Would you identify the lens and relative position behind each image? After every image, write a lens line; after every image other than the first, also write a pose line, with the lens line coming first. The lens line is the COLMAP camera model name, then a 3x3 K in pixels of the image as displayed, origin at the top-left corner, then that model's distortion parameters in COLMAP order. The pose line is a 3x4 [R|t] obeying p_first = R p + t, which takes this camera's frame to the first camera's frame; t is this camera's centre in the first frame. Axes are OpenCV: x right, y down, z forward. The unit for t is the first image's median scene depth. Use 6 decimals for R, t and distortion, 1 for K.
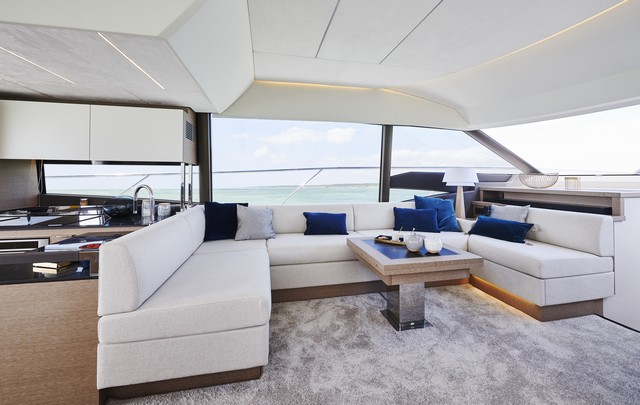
lens RADIAL K [[263.9, 0, 324.9], [0, 263.9, 176.2], [0, 0, 1]] dist [-0.003043, -0.000246]
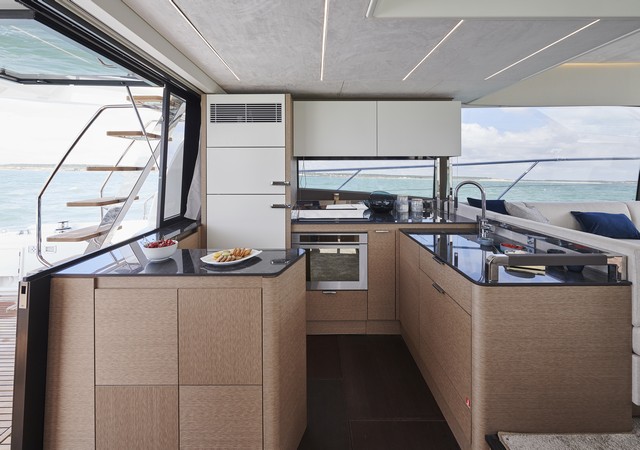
lens RADIAL K [[277.9, 0, 319.1], [0, 277.9, 169.9], [0, 0, 1]] dist [-0.003018, -0.000154]
pose [[0.978123, -0.007180, -0.207901, -0.723478], [0.008528, 0.999948, 0.005586, -0.013109], [0.207850, -0.007237, 0.978134, -0.072603]]
